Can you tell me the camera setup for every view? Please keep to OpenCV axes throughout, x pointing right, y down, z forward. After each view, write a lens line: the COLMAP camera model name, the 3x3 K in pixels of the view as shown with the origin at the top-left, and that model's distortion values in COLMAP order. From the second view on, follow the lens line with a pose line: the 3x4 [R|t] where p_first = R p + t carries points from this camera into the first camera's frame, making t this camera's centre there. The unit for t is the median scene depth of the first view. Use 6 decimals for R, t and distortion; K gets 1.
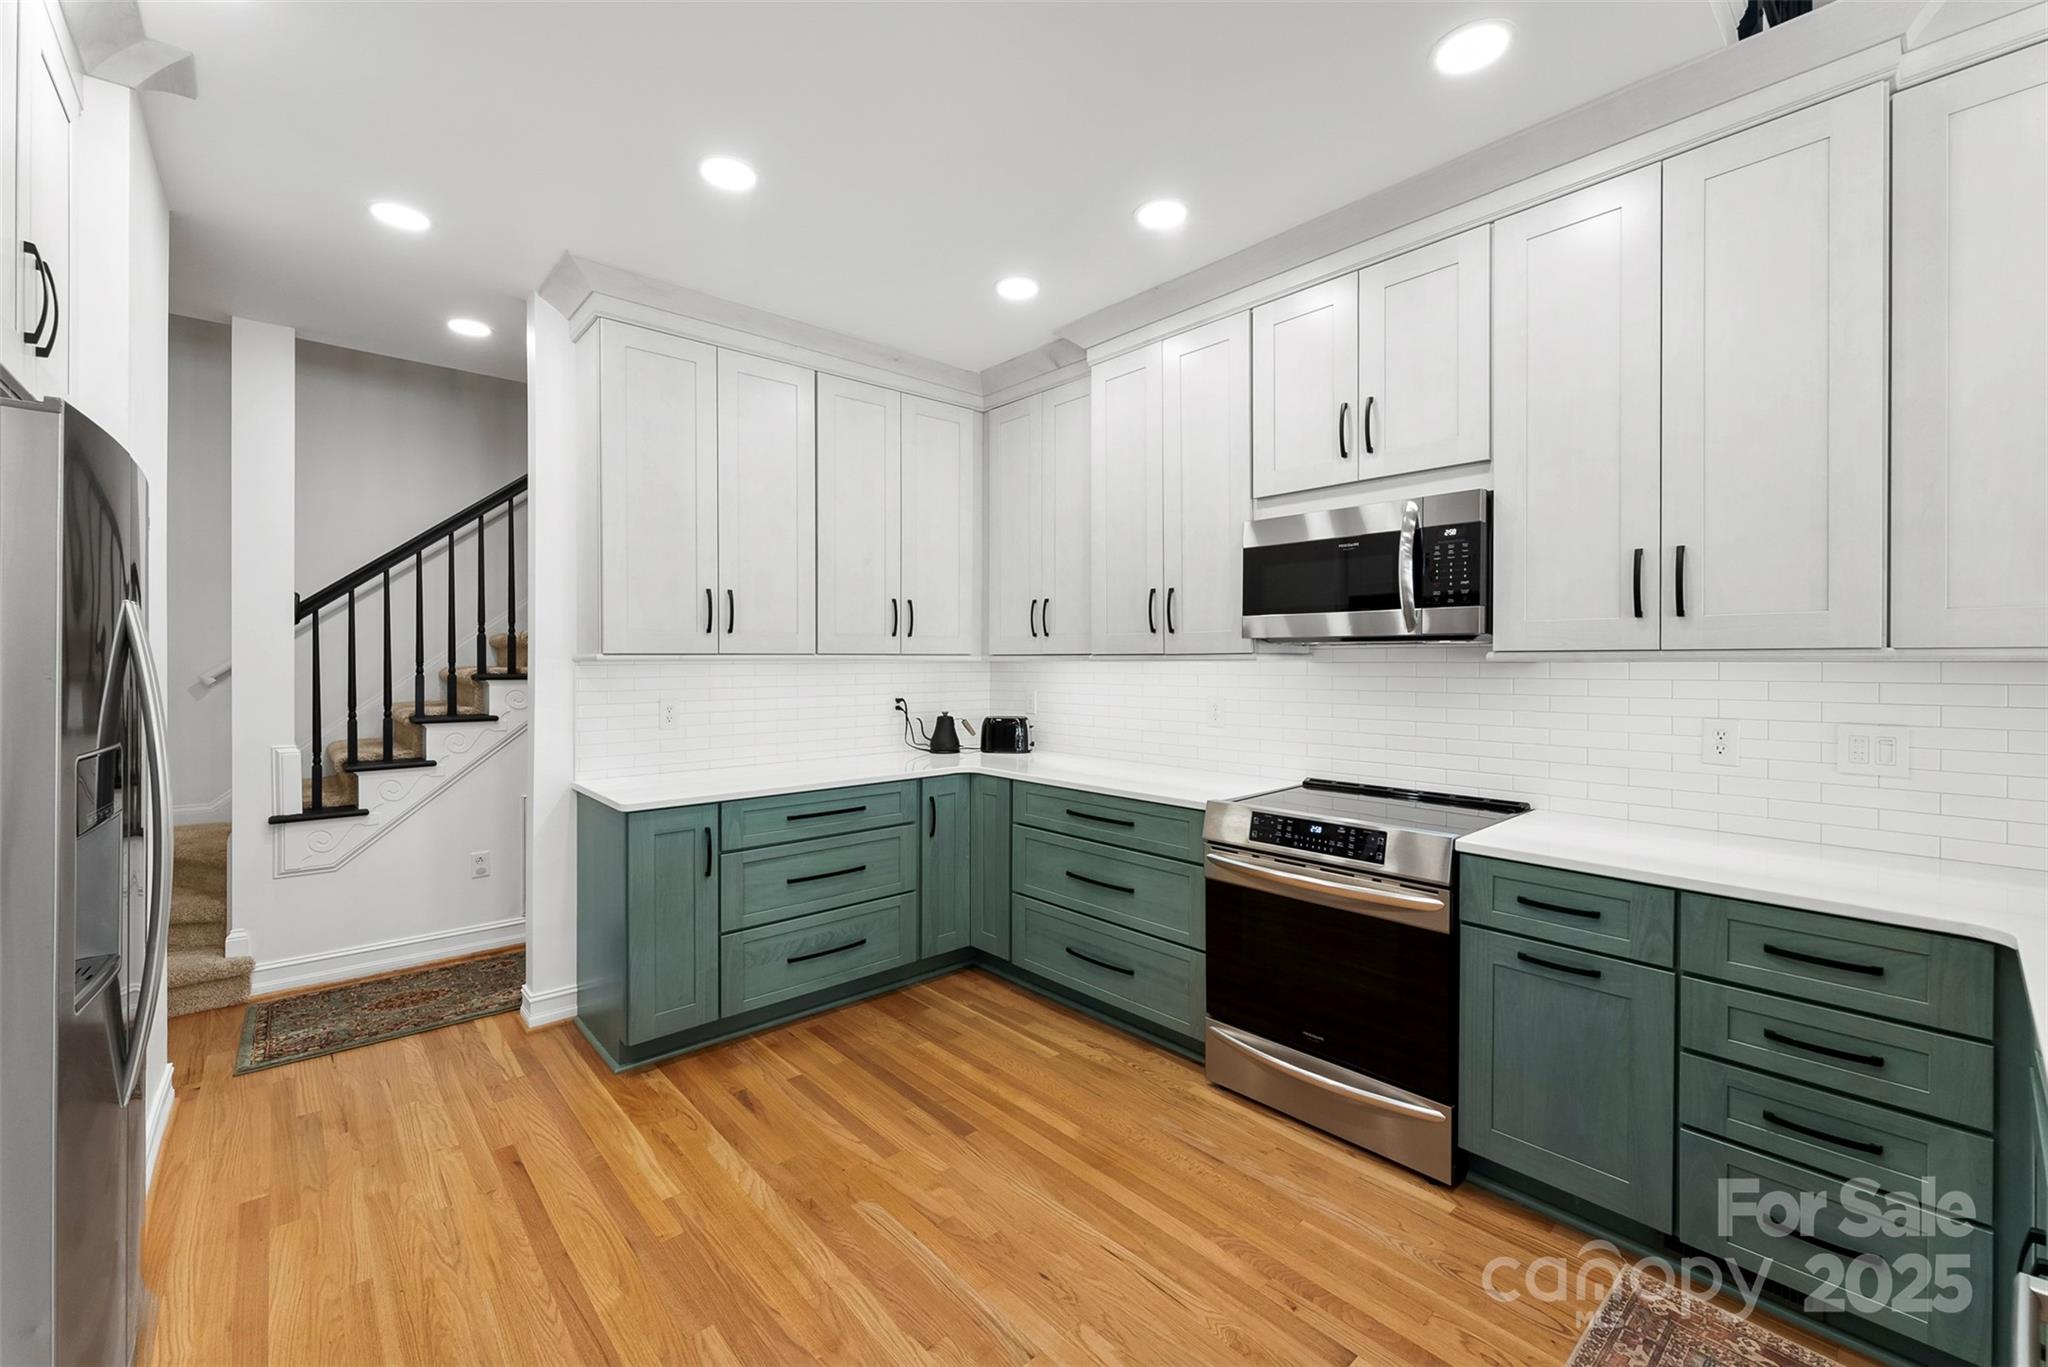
lens RADIAL K [[835.7, 0, 1027.1], [0, 835.7, 668.3], [0, 0, 1]] dist [0.003148, -0.001300]
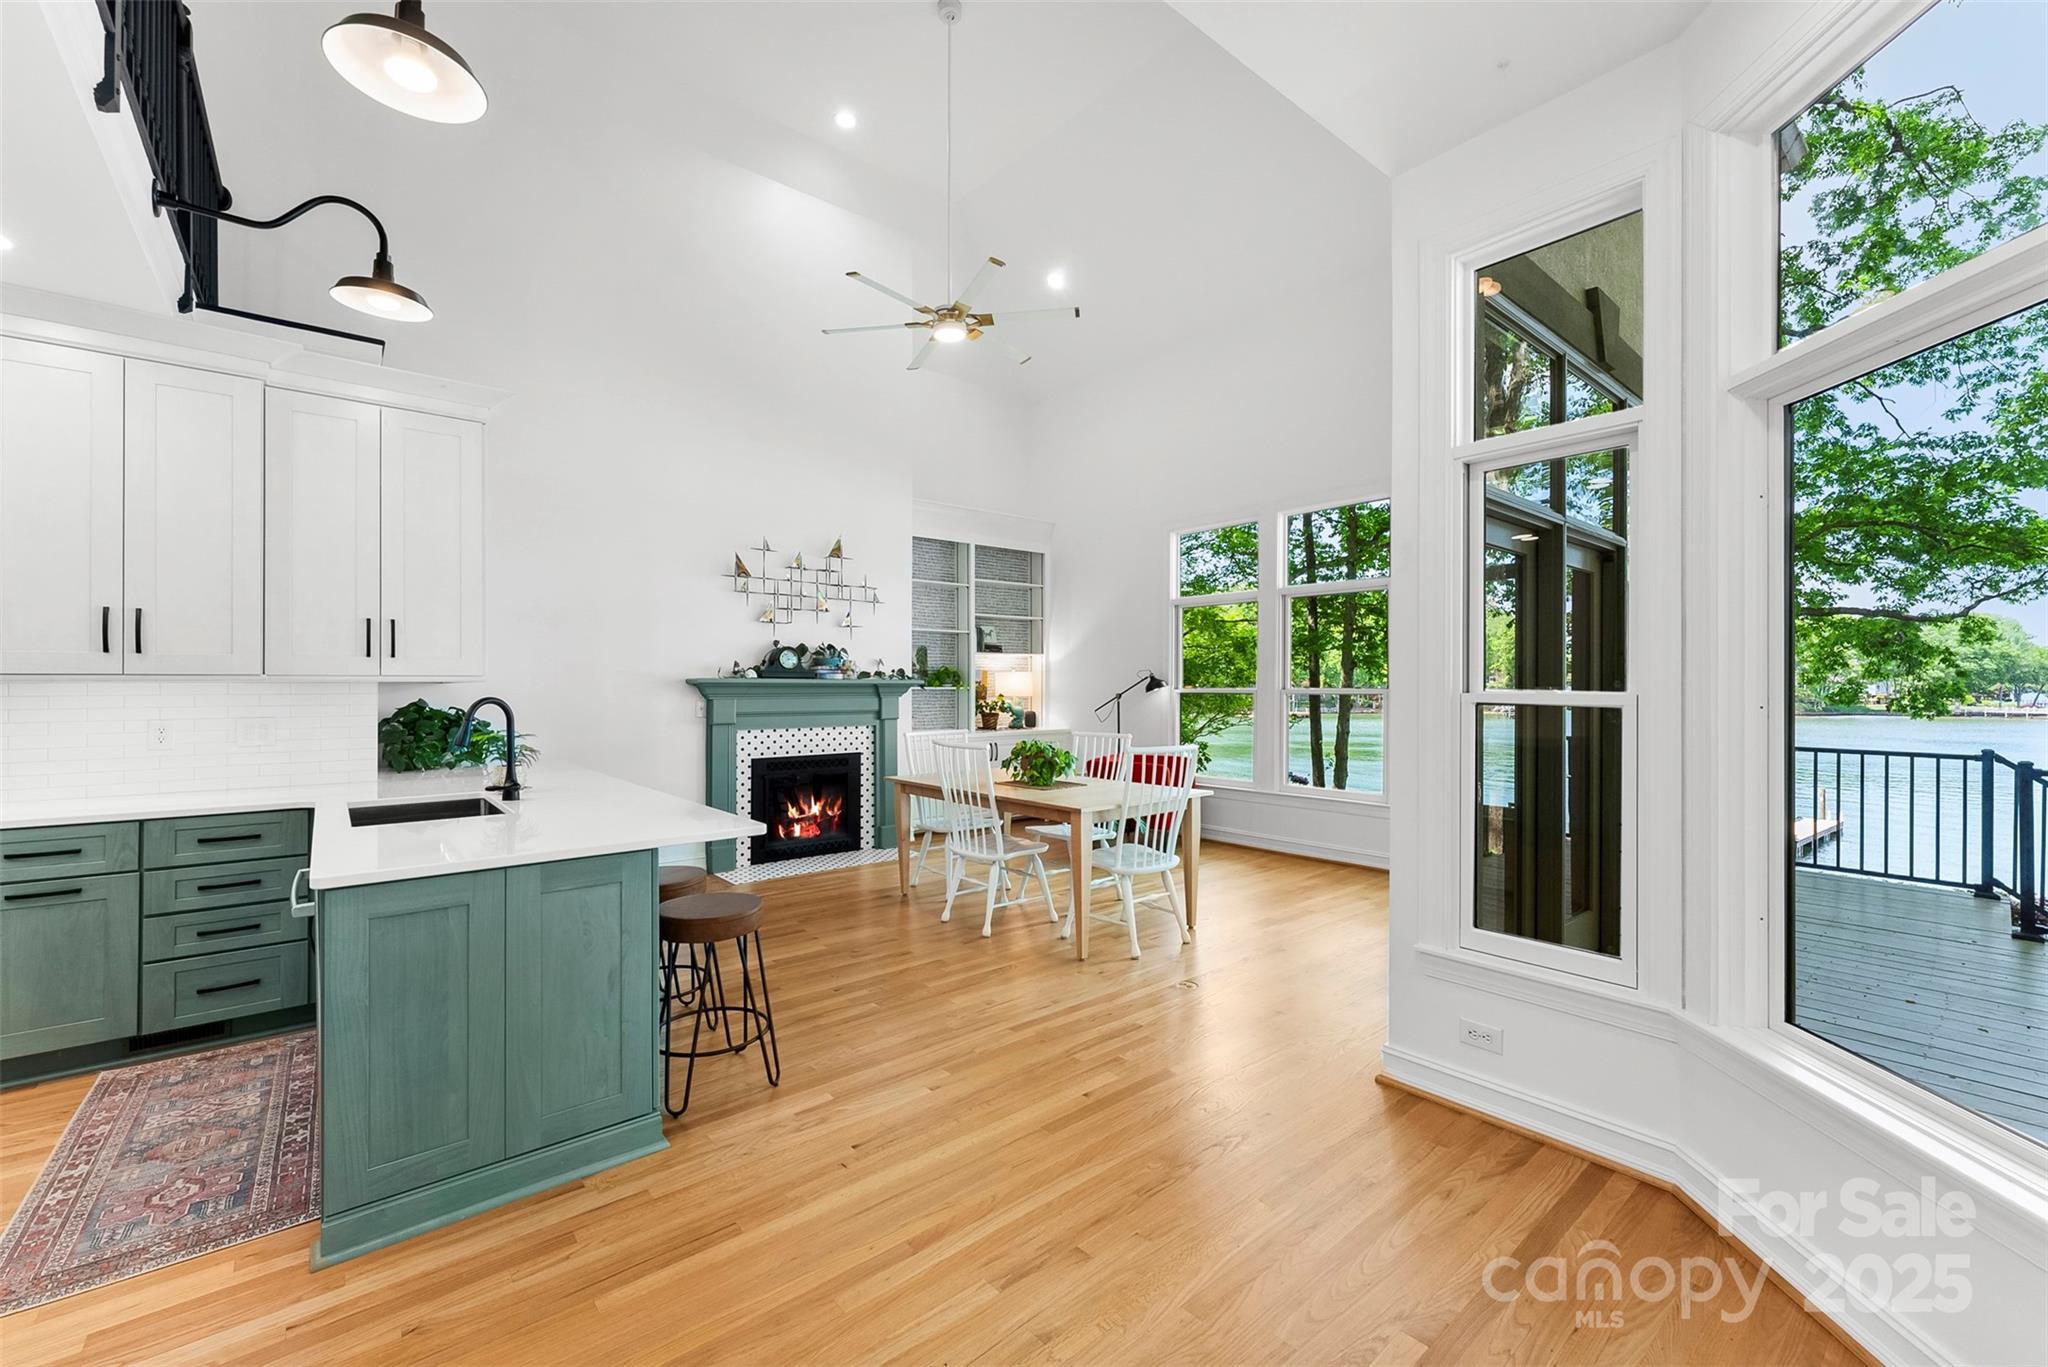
lens RADIAL K [[835.7, 0, 1034.8], [0, 835.7, 684.1], [0, 0, 1]] dist [0.003148, -0.001300]
pose [[0.026392, -0.000852, 0.999651, -0.763004], [-0.001738, 0.999998, 0.000898, -0.008075], [-0.999650, -0.001761, 0.026391, -0.740908]]
